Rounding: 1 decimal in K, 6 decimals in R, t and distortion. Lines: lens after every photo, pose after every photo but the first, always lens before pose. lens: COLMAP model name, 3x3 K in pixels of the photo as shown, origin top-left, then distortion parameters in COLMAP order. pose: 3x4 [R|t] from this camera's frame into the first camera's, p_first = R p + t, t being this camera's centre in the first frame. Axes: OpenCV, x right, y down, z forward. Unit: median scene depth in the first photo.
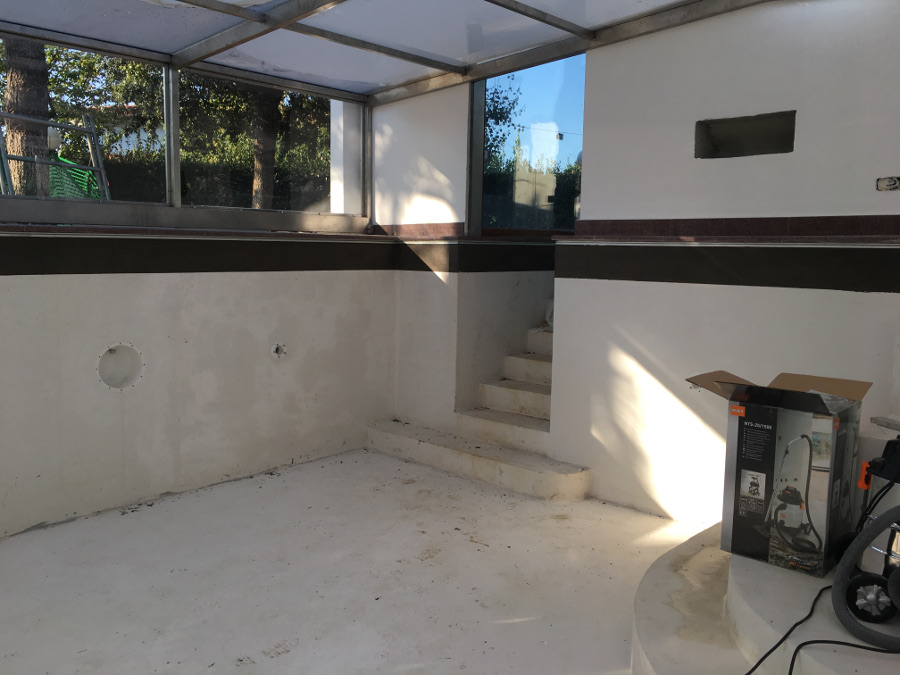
lens RADIAL K [[762.8, 0, 450.4], [0, 762.8, 332.6], [0, 0, 1]] dist [0.061317, -0.072418]
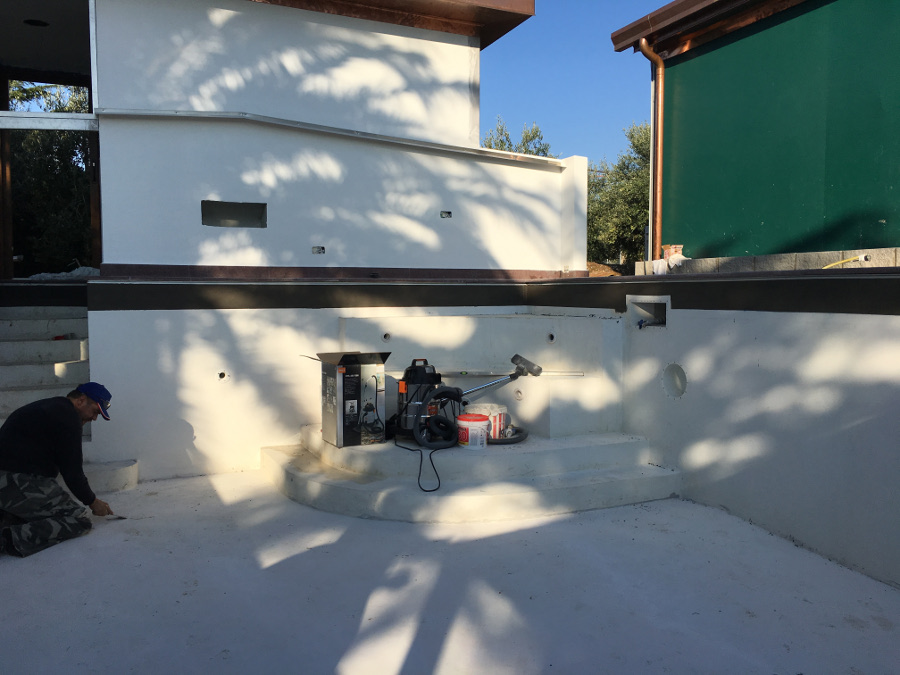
lens RADIAL K [[762.8, 0, 451.8], [0, 762.8, 331.3], [0, 0, 1]] dist [0.061317, -0.072418]
pose [[0.384142, -0.066172, 0.920900, -0.864979], [0.112391, 0.993362, 0.024497, -0.006042], [-0.916408, 0.094090, 0.389029, 0.008305]]
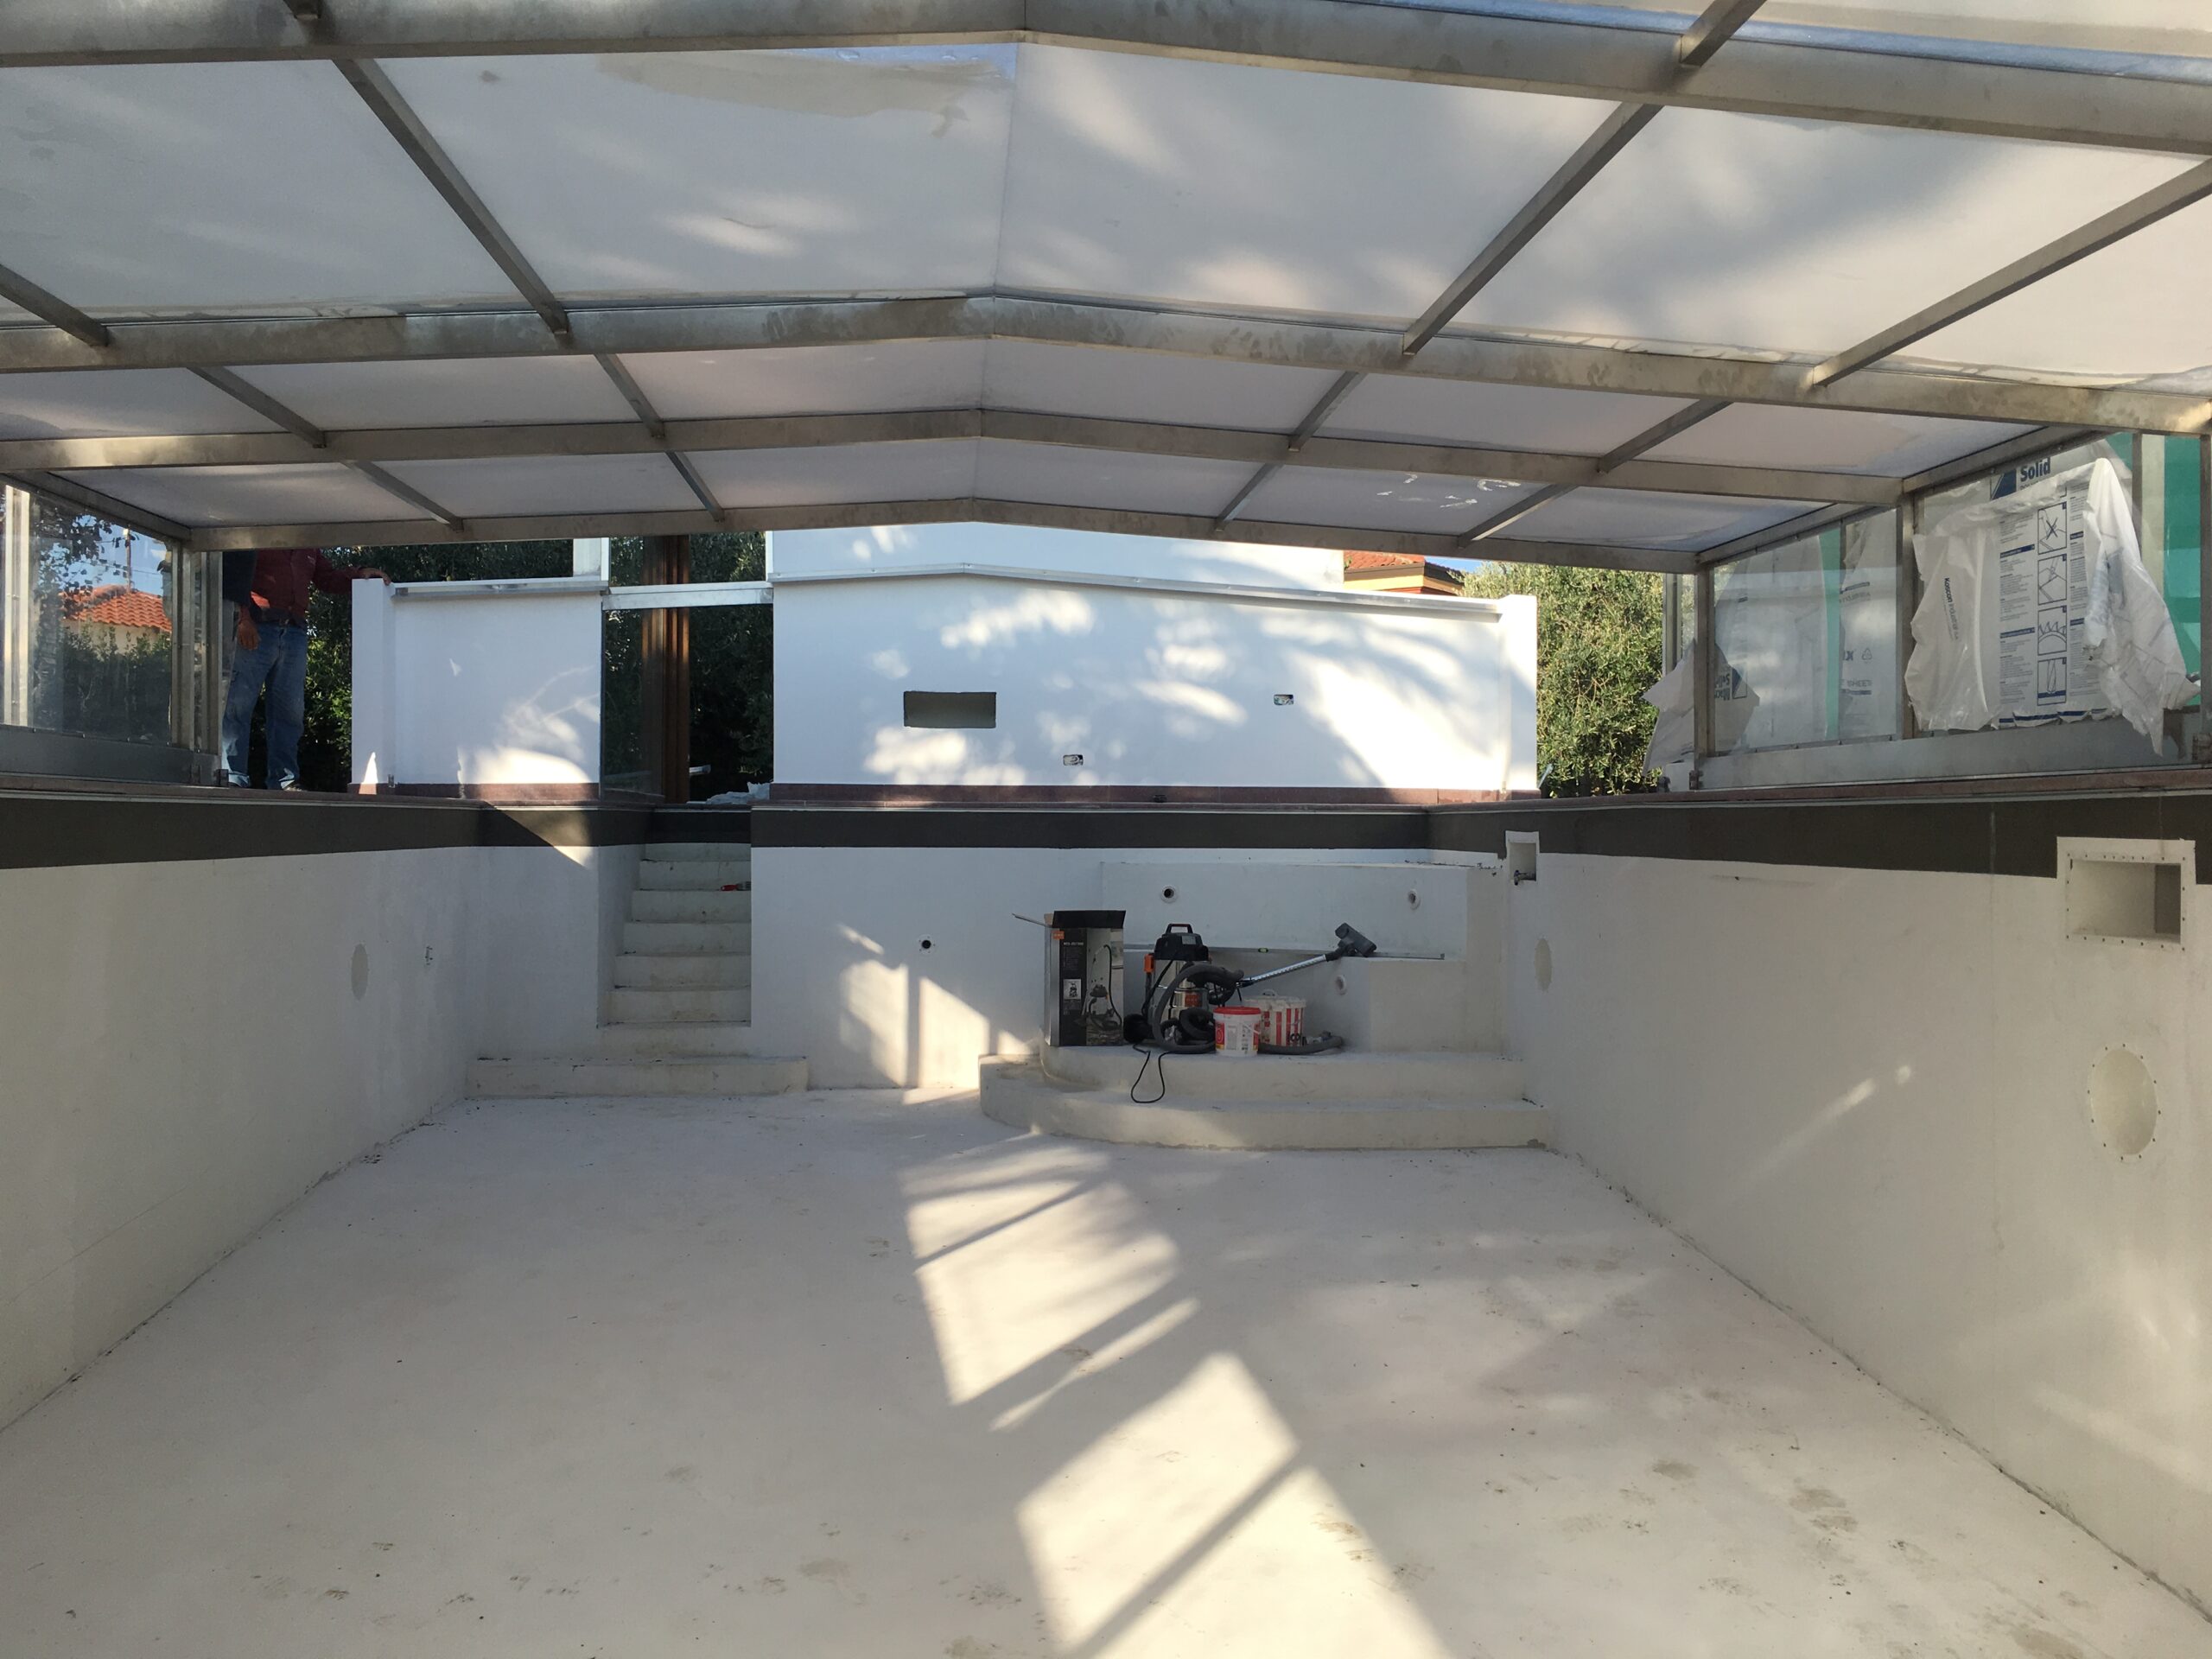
lens RADIAL K [[1874.7, 0, 1107.0], [0, 1874.7, 835.4], [0, 0, 1]] dist [0.061317, -0.072418]
pose [[0.670432, -0.017899, 0.741755, -1.358290], [0.090056, 0.994281, -0.057405, 0.086101], [-0.736485, 0.105285, 0.668210, -0.855208]]
